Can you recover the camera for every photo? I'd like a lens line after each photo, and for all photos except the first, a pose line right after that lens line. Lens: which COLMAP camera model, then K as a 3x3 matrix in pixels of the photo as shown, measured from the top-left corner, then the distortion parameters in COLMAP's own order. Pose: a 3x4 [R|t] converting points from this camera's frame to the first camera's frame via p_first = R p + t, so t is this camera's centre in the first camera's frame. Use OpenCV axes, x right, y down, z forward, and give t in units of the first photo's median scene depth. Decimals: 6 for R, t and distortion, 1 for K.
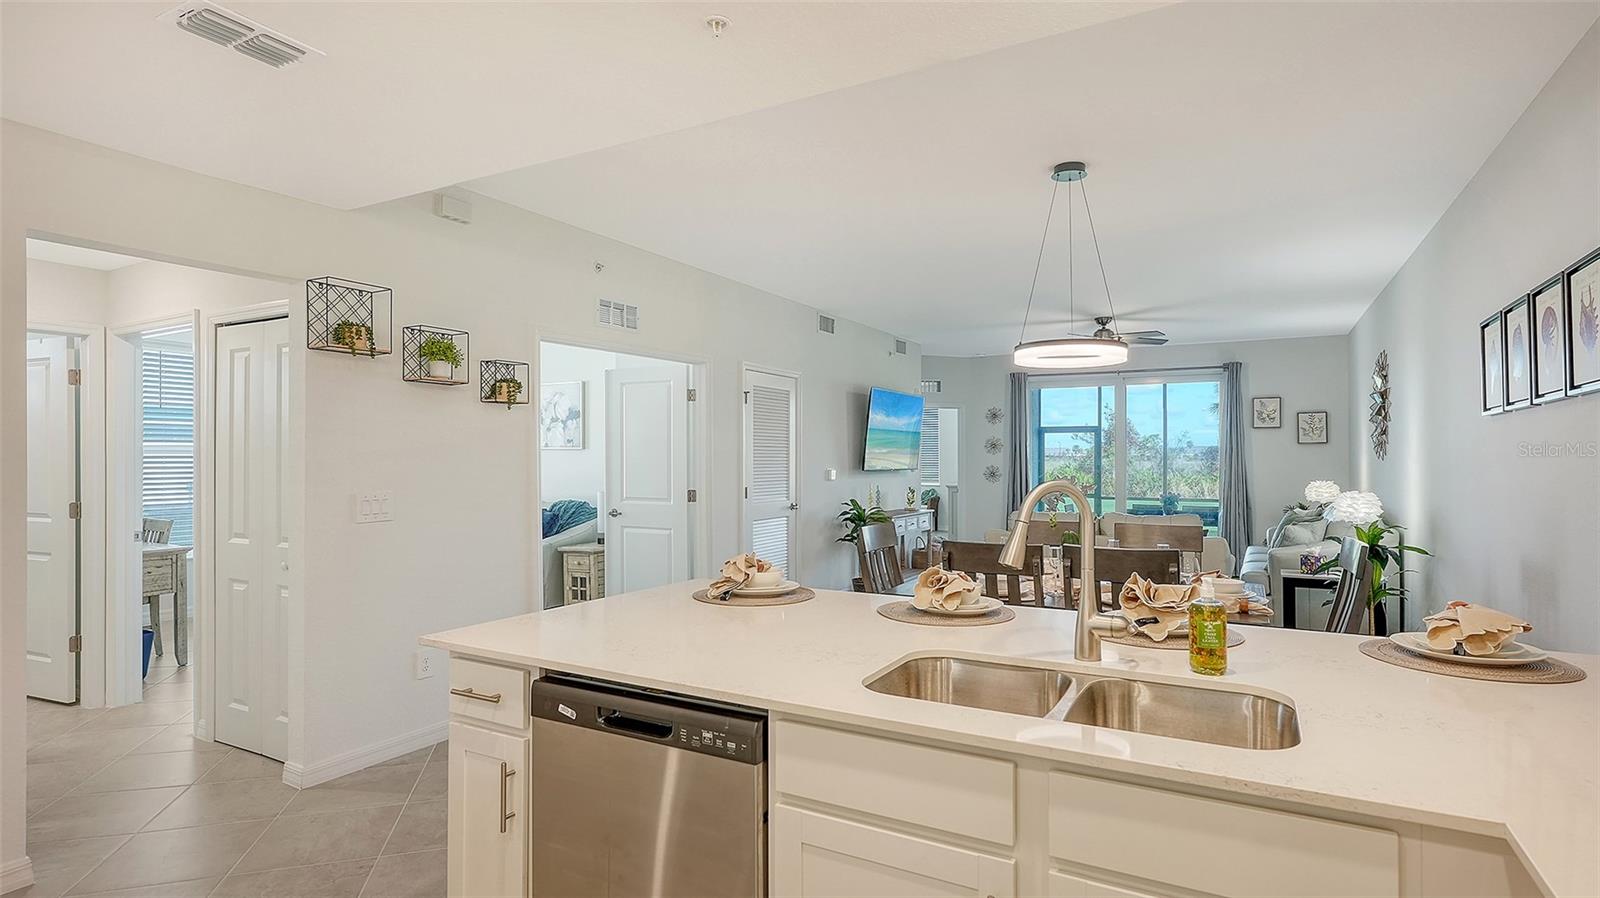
lens RADIAL K [[804.6, 0, 800.0], [0, 804.6, 449.0], [0, 0, 1]] dist [-0.001168, -0.000124]
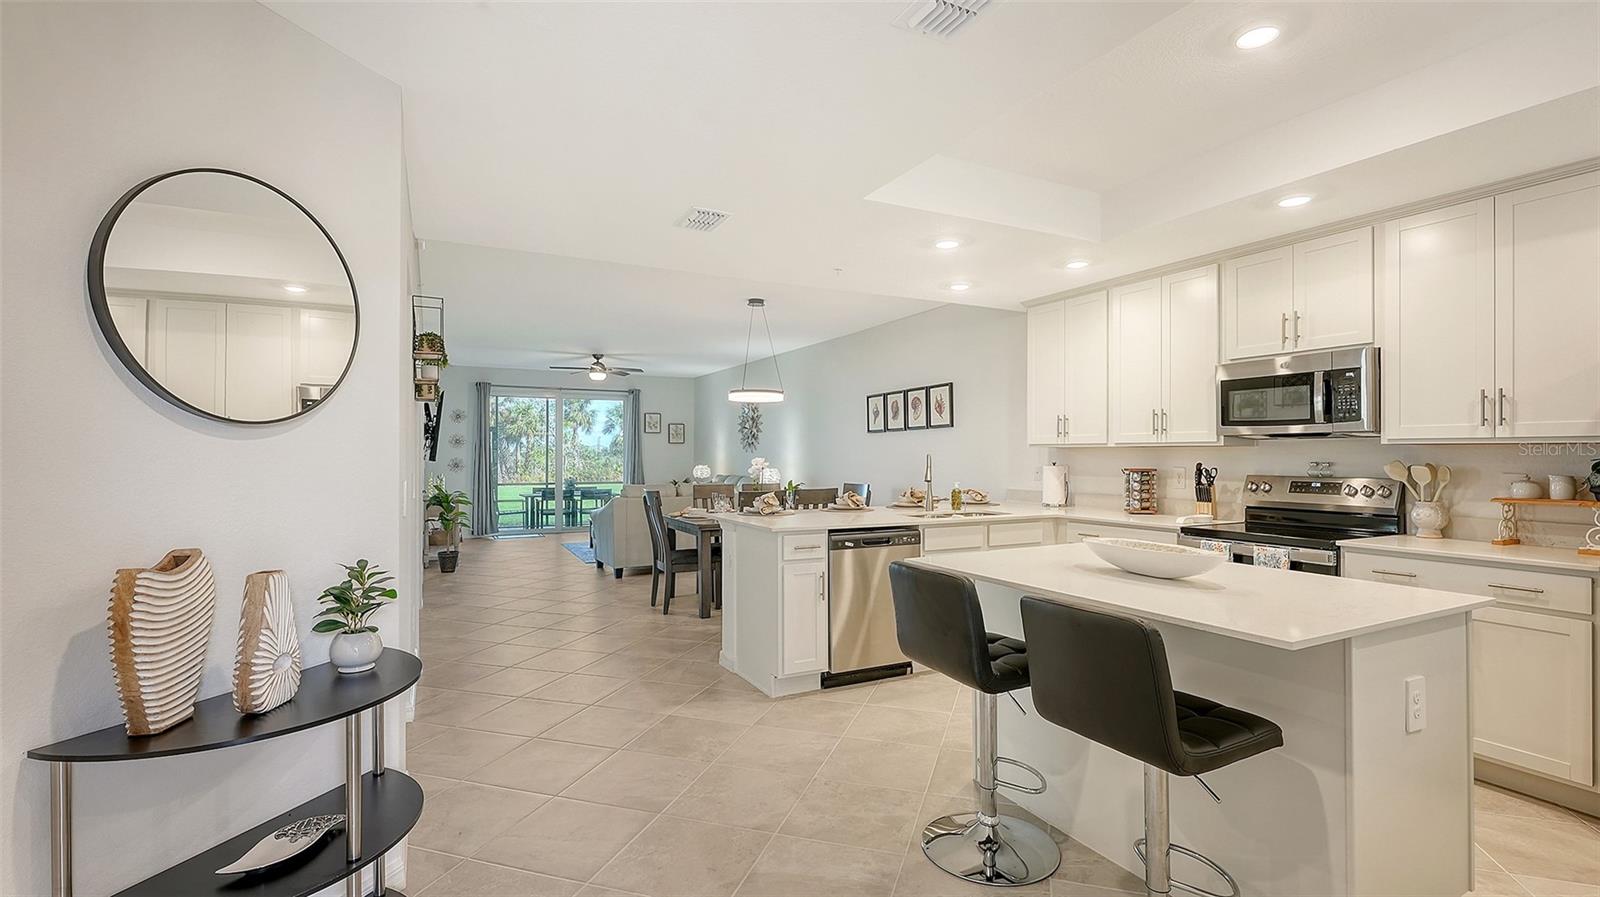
lens RADIAL K [[725.4, 0, 800.4], [0, 725.4, 450.5], [0, 0, 1]] dist [-0.000916, -0.000039]
pose [[0.561573, 0.005328, 0.827410, -0.684389], [-0.009630, 0.999954, 0.000096, 0.008238], [-0.827371, -0.008022, 0.561598, -0.051414]]
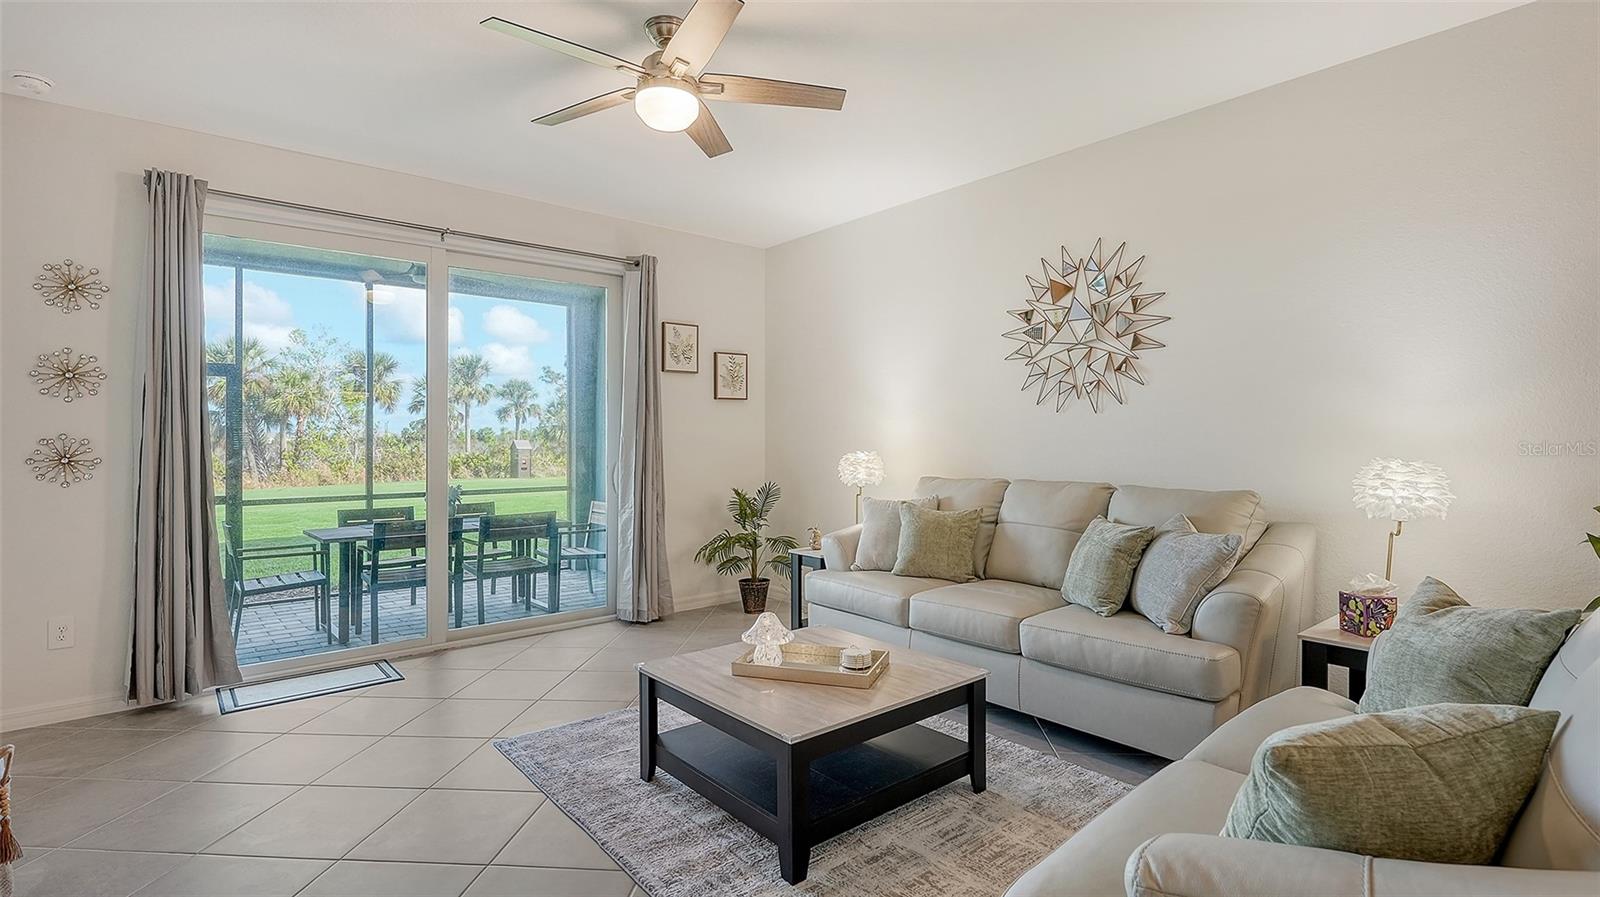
lens RADIAL K [[762.5, 0, 800.0], [0, 762.5, 448.5], [0, 0, 1]] dist [-0.001059, -0.000183]
pose [[0.361384, -0.011561, 0.932345, 0.099870], [-0.005192, 0.999883, 0.014411, 0.038226], [-0.932403, -0.010048, 0.361281, 1.121632]]
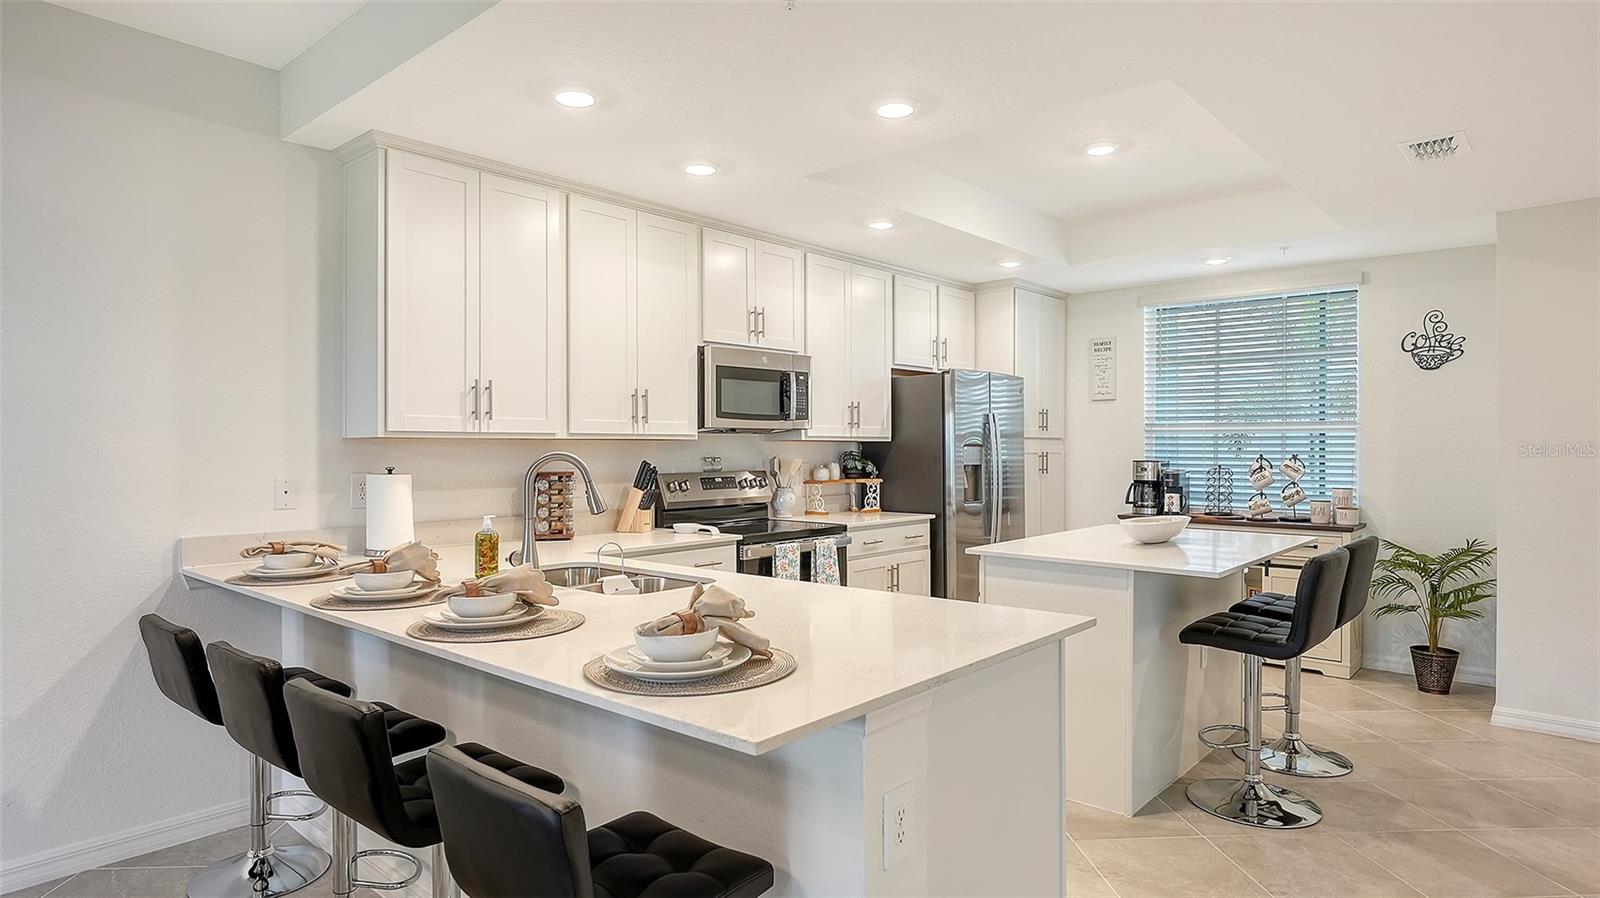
lens RADIAL K [[912.2, 0, 800.0], [0, 912.2, 442.7], [0, 0, 1]] dist [0.000476, -0.000367]
pose [[-0.978088, 0.005781, 0.208111, -0.116689], [0.002739, 0.999885, -0.014903, 0.013870], [-0.208173, -0.014006, -0.977992, 0.723289]]
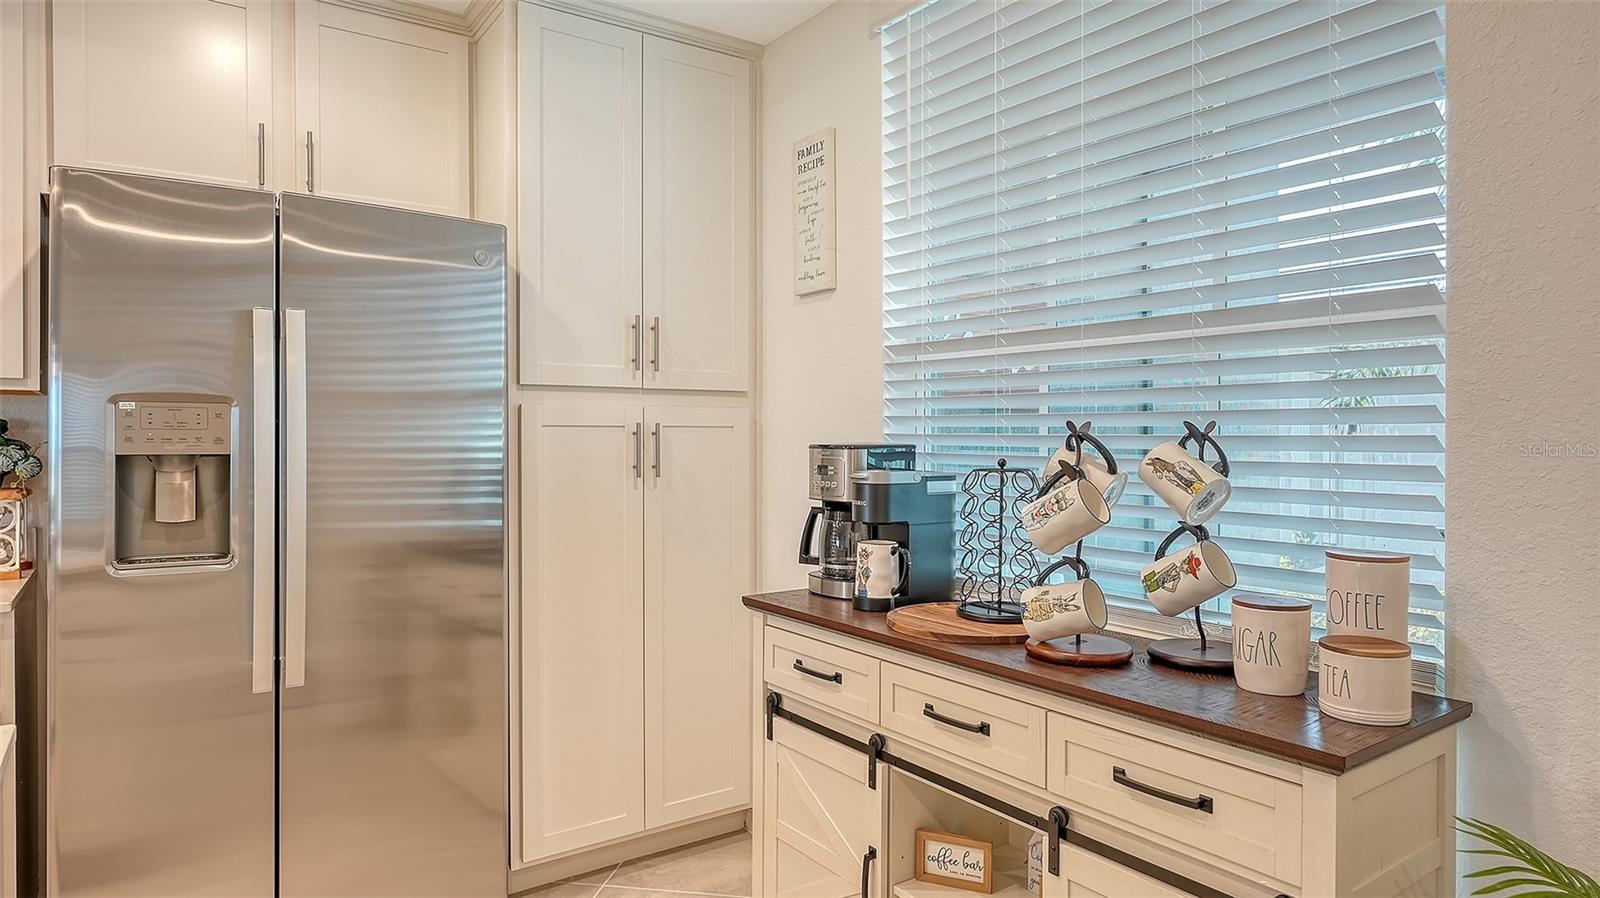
lens RADIAL K [[943.6, 0, 802.5], [0, 943.6, 435.1], [0, 0, 1]] dist [0.000922, 0.000958]
pose [[-0.902747, 0.004707, 0.430145, -0.440077], [0.001333, 0.999966, -0.008144, 0.018984], [-0.430169, -0.006779, -0.902723, -0.029125]]
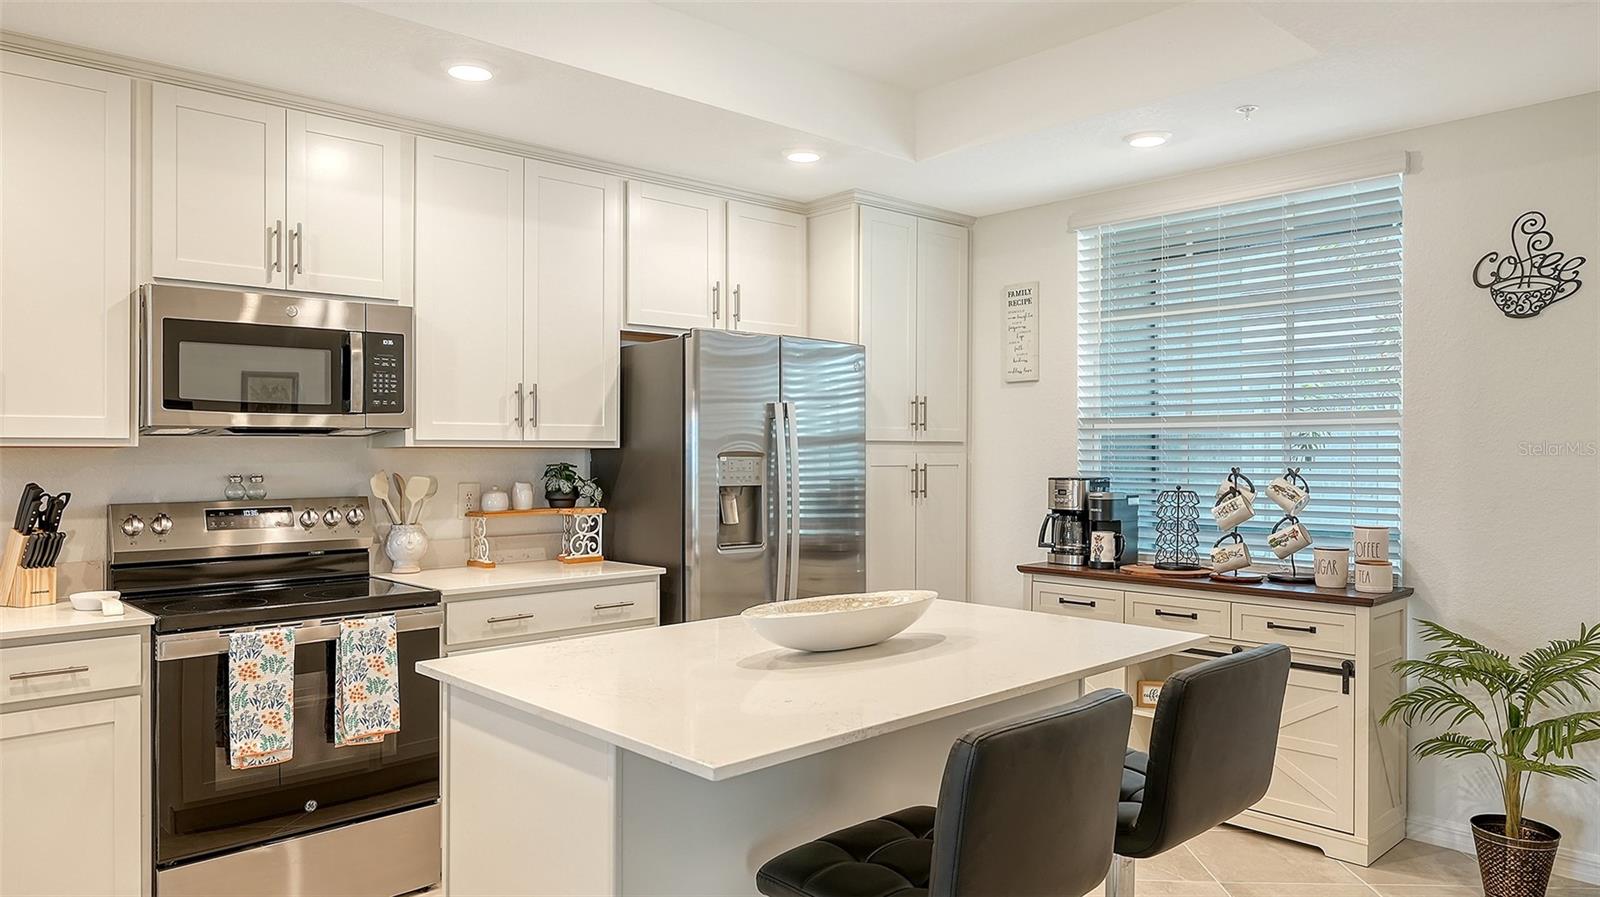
lens RADIAL K [[1071.7, 0, 800.0], [0, 1071.7, 448.5], [0, 0, 1]] dist [-0.001767, 0.000520]
pose [[-0.952537, 0.008654, 0.304300, -0.337579], [0.004359, 0.999881, -0.014794, 0.009572], [-0.304391, -0.012765, -0.952461, 0.398984]]
